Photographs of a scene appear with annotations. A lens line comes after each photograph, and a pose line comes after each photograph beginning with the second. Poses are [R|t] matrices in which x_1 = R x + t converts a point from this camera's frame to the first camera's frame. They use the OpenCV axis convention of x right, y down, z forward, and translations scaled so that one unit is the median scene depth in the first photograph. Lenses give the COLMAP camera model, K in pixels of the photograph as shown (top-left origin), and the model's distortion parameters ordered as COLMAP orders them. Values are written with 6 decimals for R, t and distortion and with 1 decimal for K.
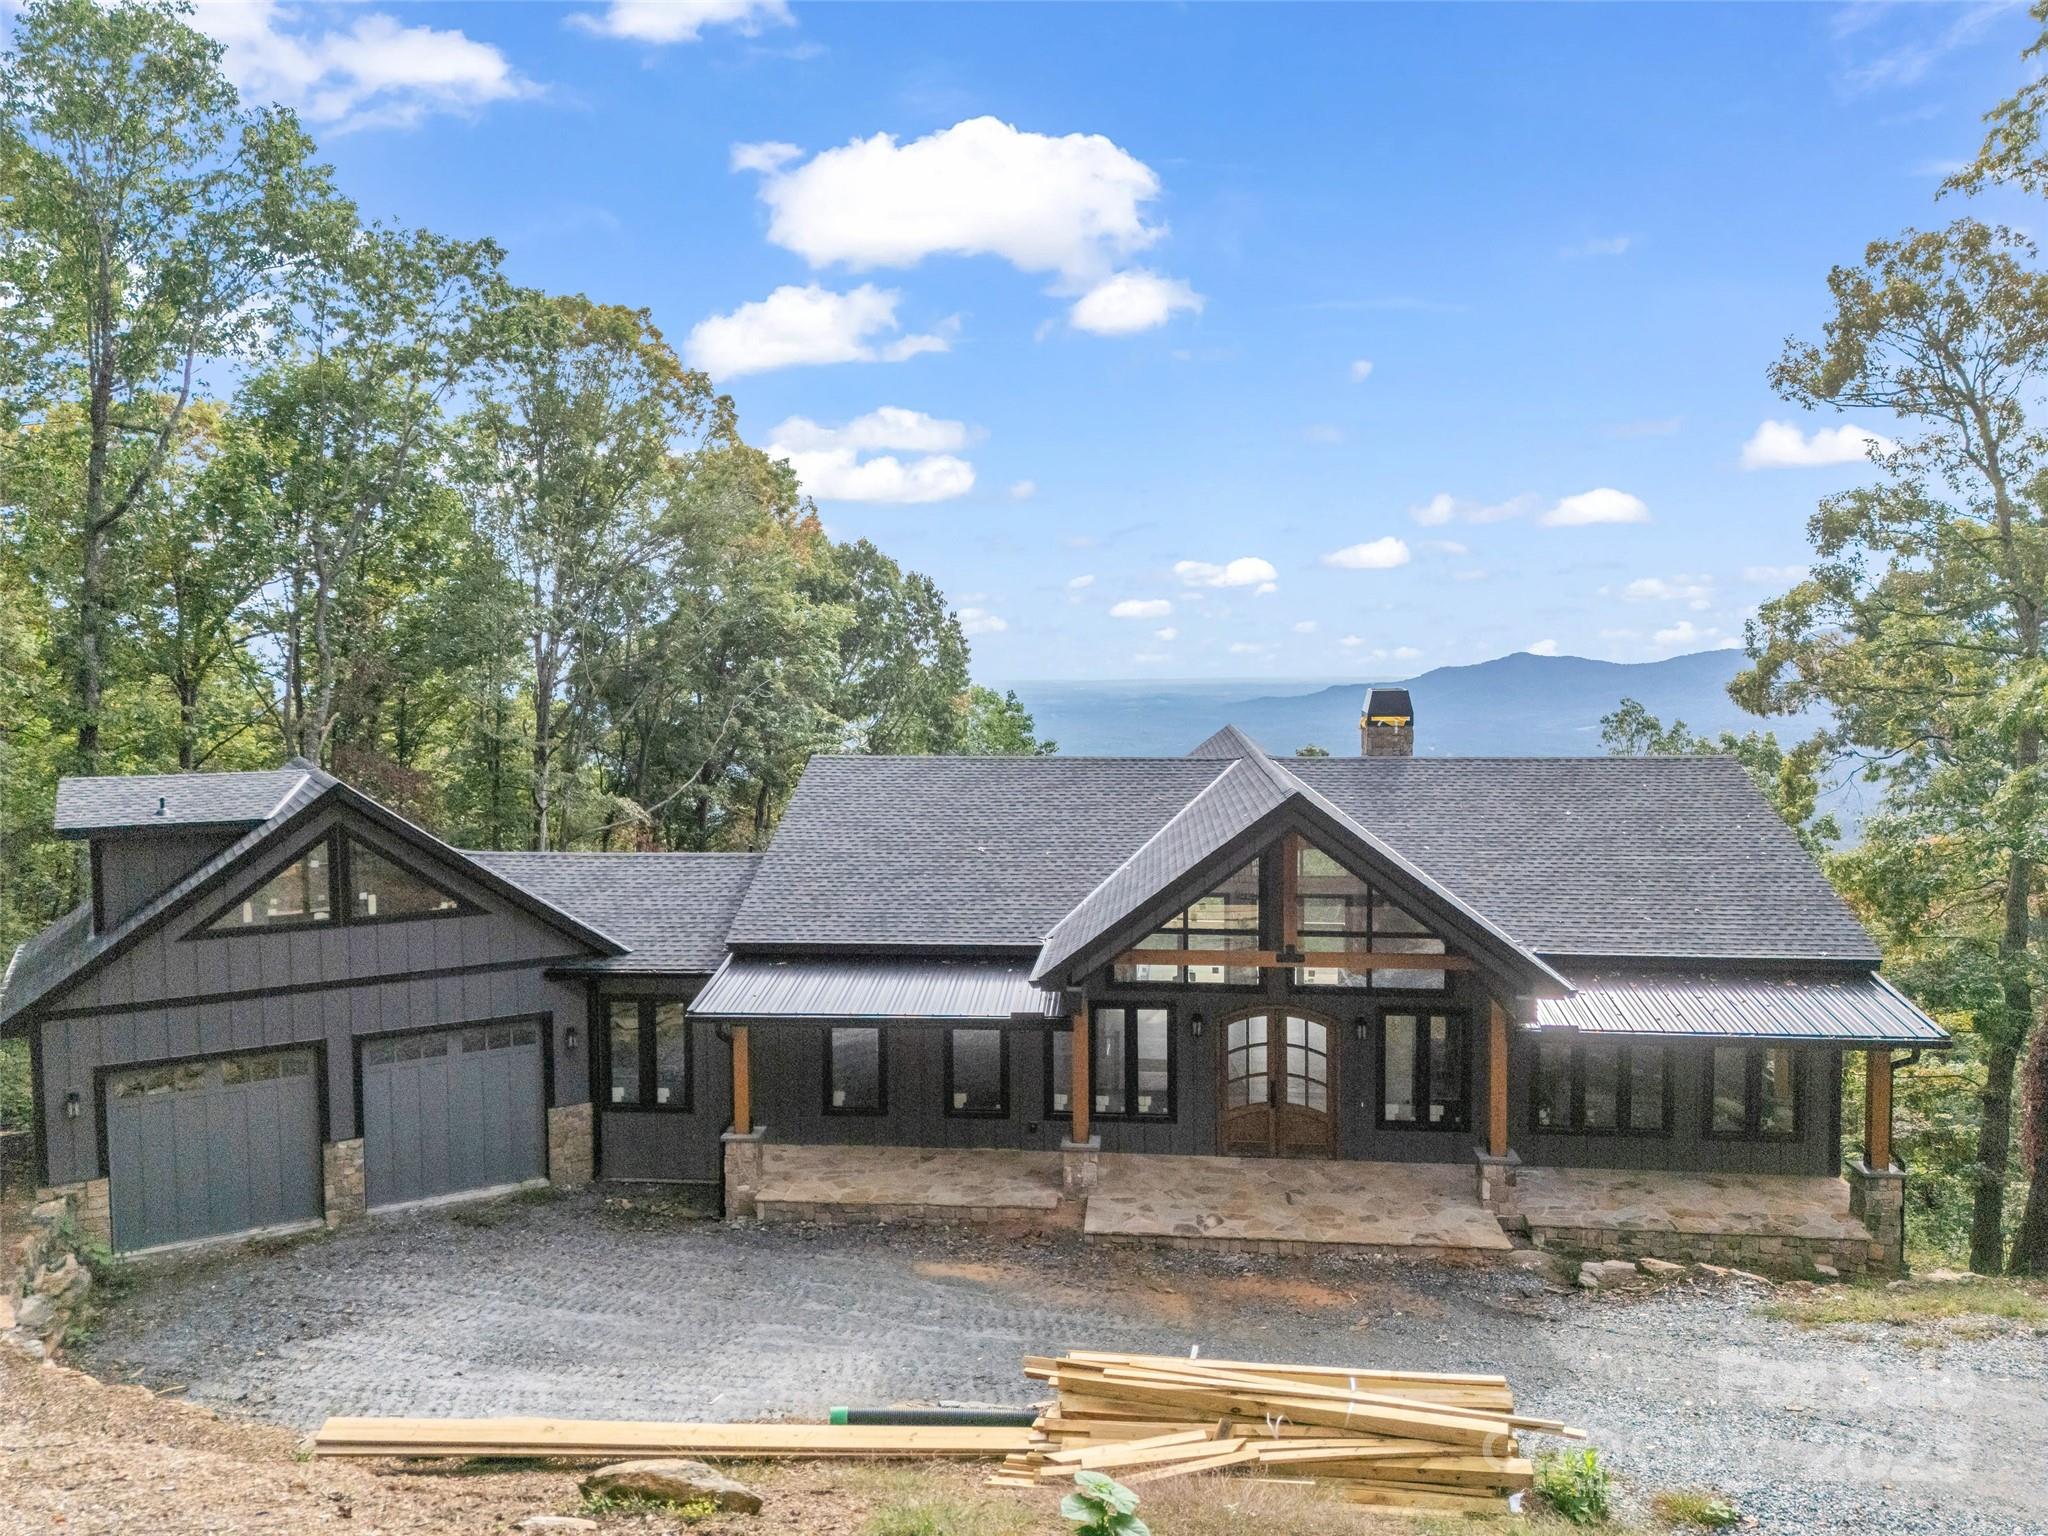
lens RADIAL K [[1537.6, 0, 1031.8], [0, 1537.6, 745.0], [0, 0, 1]] dist [0.070184, -0.059115]
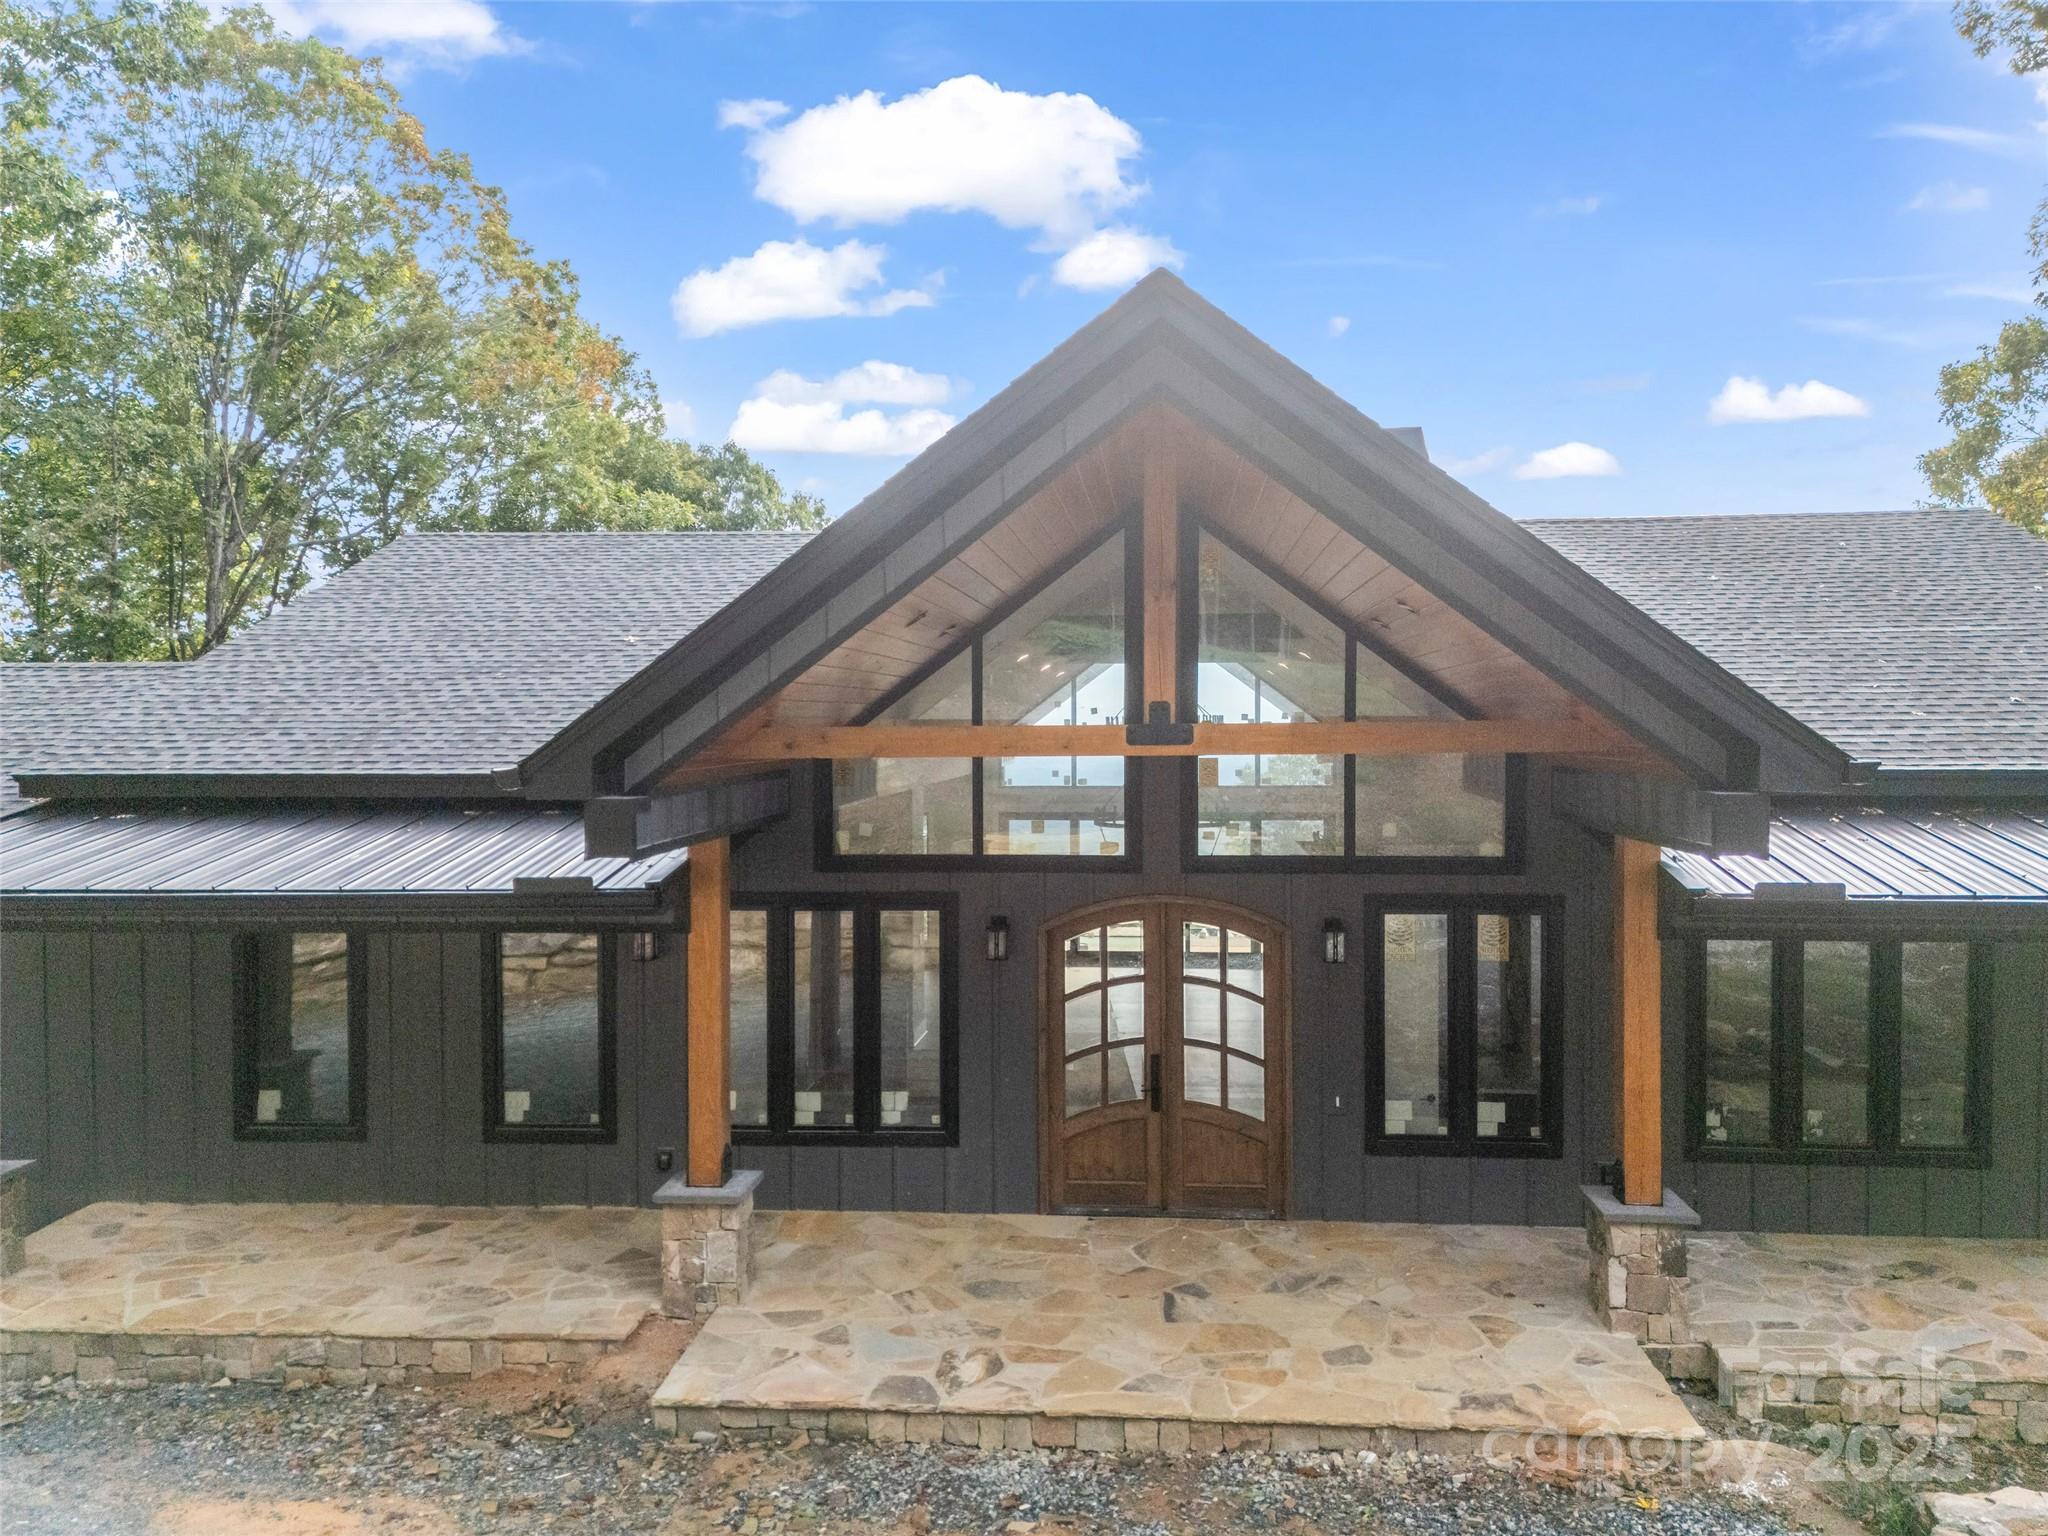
lens RADIAL K [[1546.5, 0, 1063.8], [0, 1546.5, 741.4], [0, 0, 1]] dist [0.075624, -0.063422]
pose [[0.999804, -0.001100, 0.019783, 0.123914], [0.001998, 0.998967, -0.045396, 0.147814], [-0.019713, 0.045427, 0.998773, 0.534111]]
